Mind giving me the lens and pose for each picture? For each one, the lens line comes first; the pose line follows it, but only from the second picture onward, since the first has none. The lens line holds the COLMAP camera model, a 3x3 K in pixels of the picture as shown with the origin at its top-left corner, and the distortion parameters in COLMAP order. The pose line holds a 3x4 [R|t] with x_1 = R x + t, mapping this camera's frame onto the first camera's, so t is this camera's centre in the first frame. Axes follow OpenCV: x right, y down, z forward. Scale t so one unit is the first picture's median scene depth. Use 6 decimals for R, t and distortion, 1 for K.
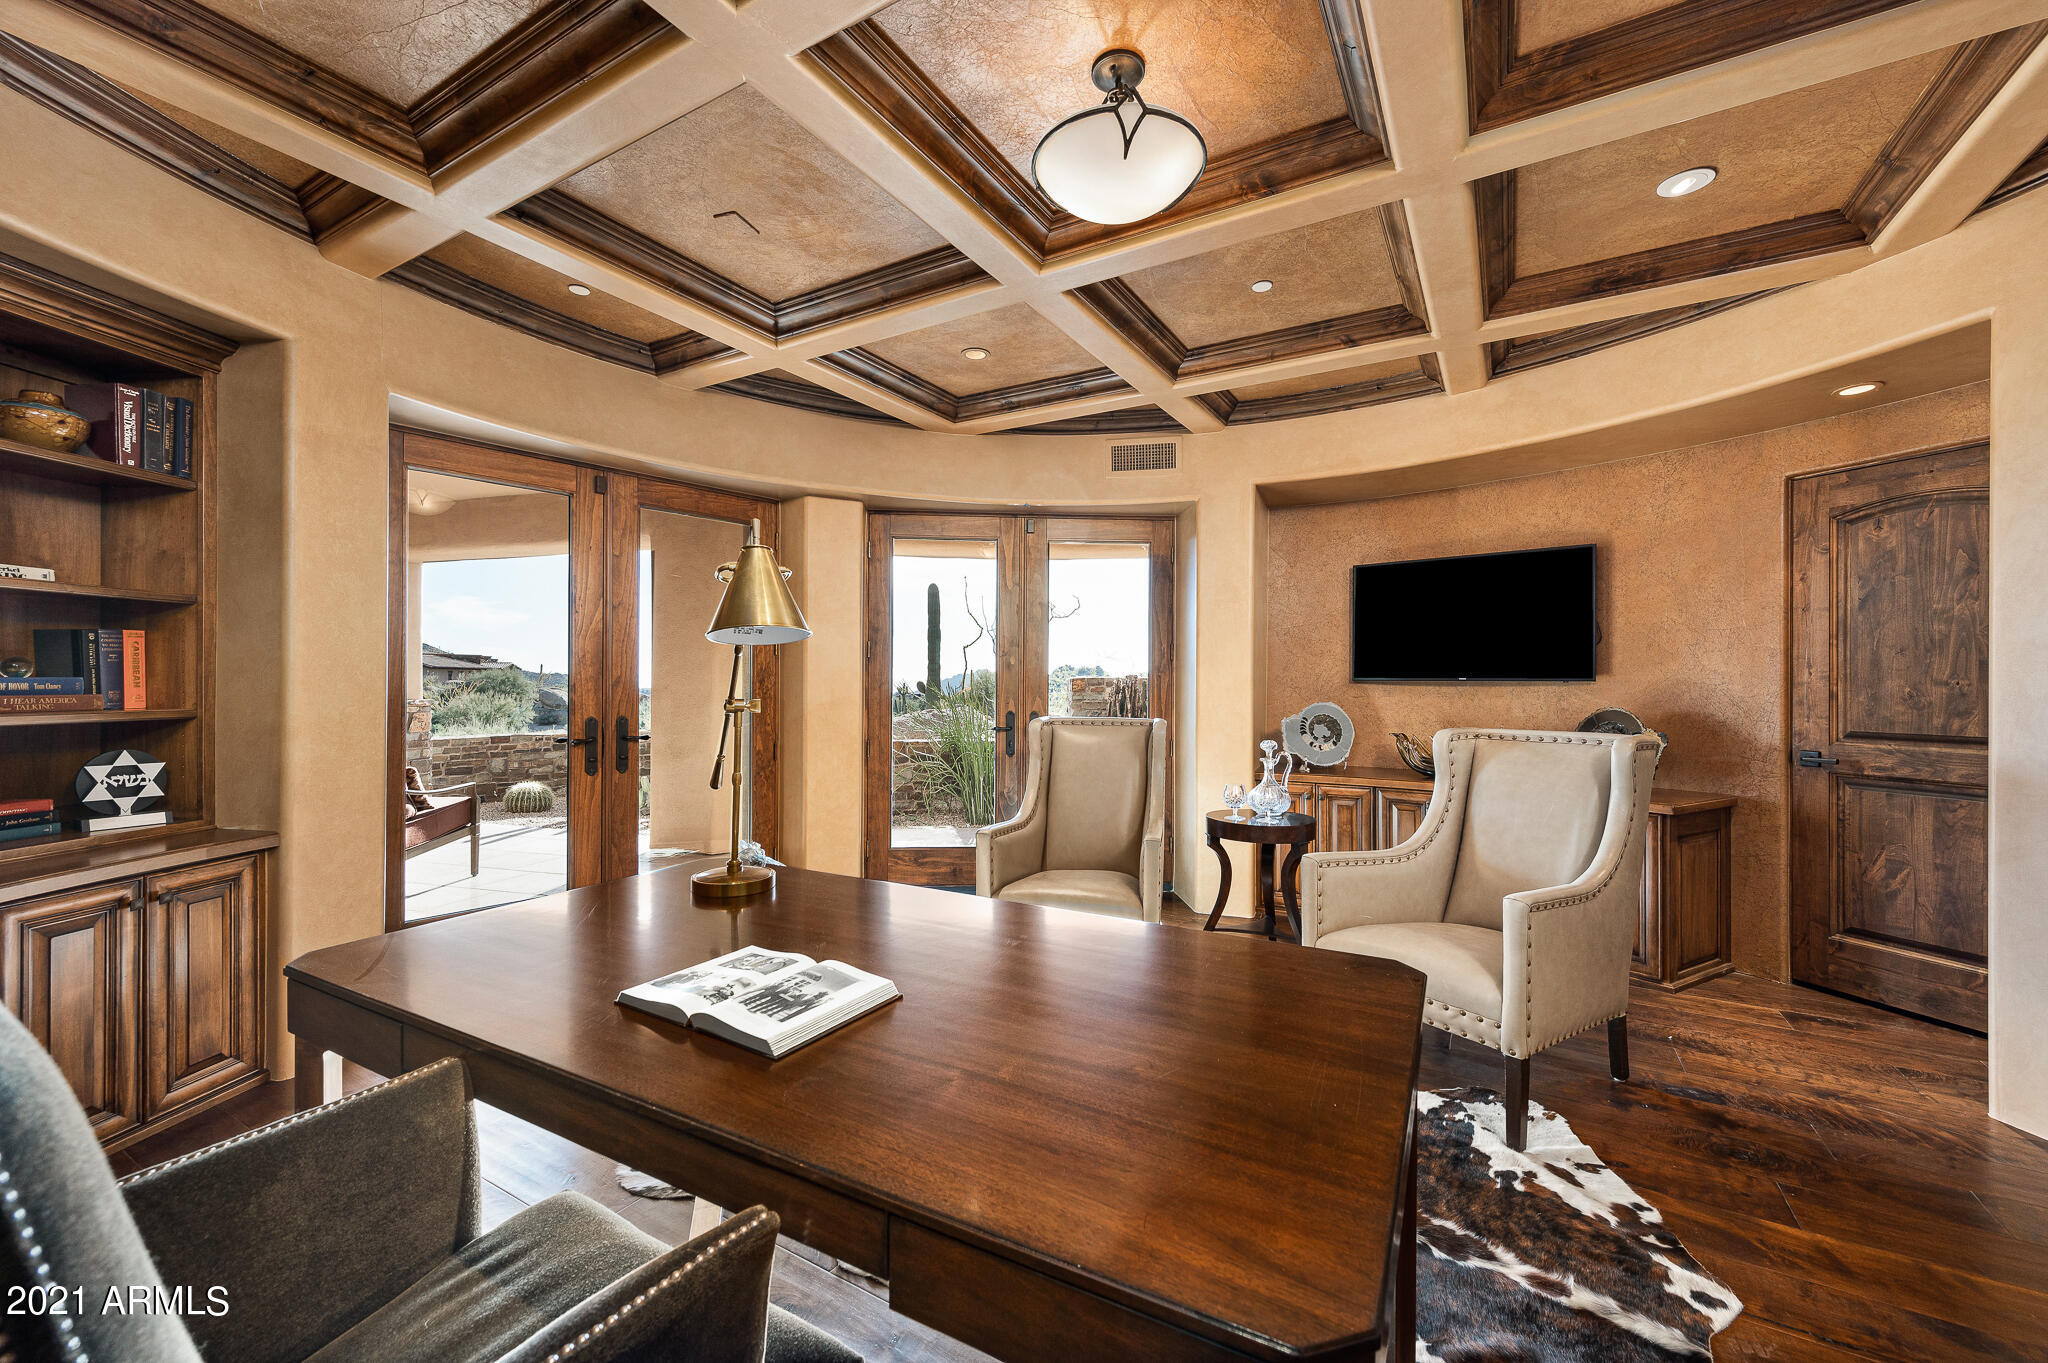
lens RADIAL K [[823.0, 0, 1024.0], [0, 823.0, 681.5], [0, 0, 1]] dist [0.001439, 0.000120]
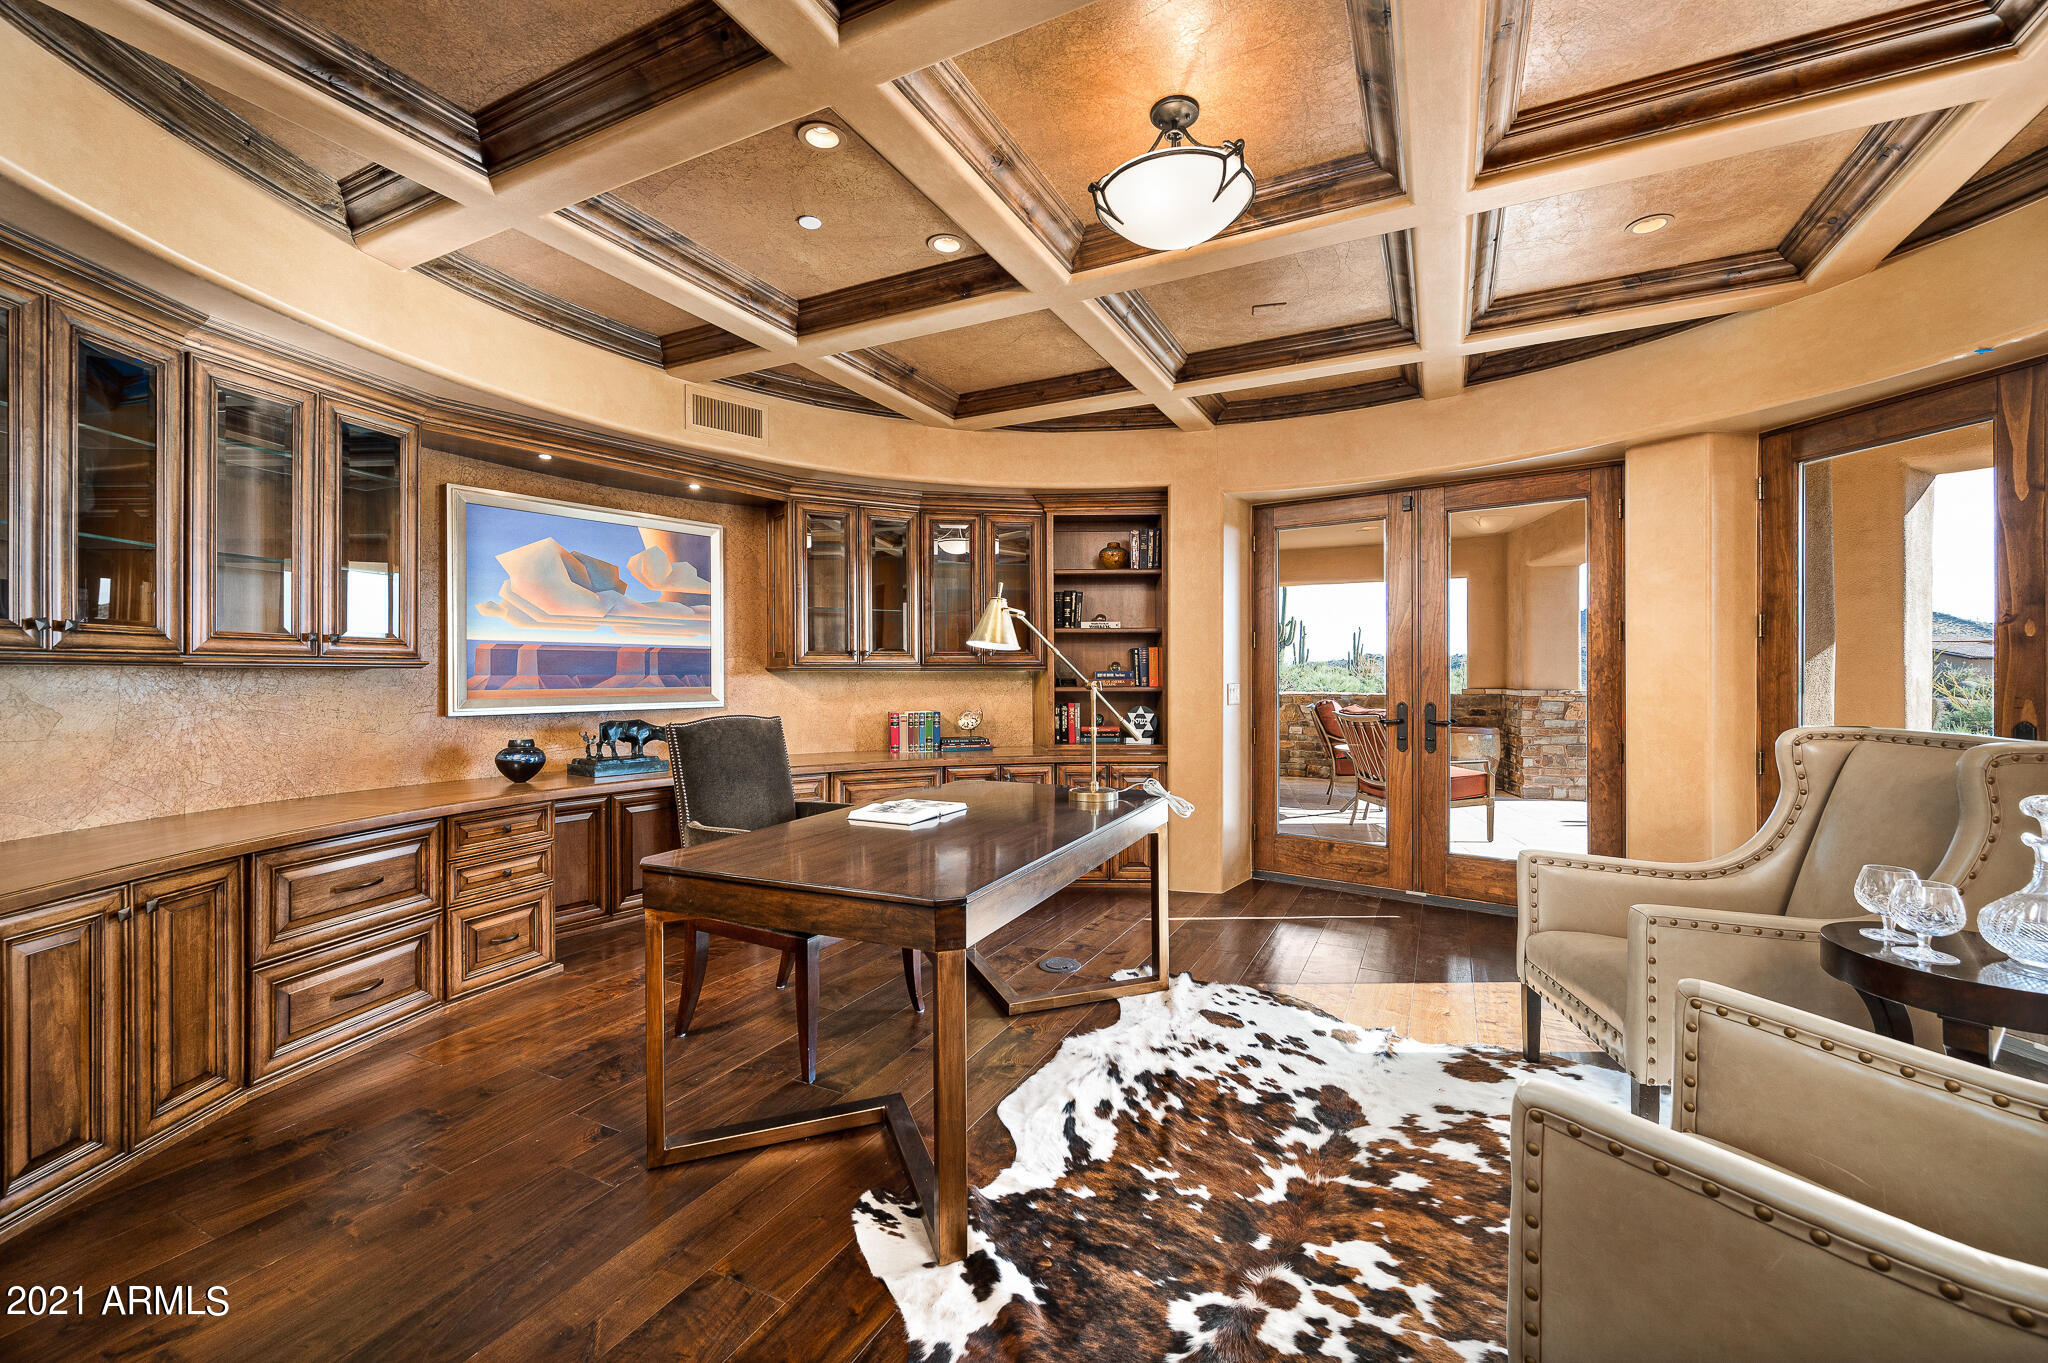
lens RADIAL K [[836.3, 0, 1024.0], [0, 836.3, 681.5], [0, 0, 1]] dist [-0.000669, -0.000076]
pose [[0.057877, 0.005062, -0.998311, 0.863781], [-0.000033, 0.999987, 0.005069, 0.009583], [0.998324, -0.000261, 0.057877, 0.520107]]
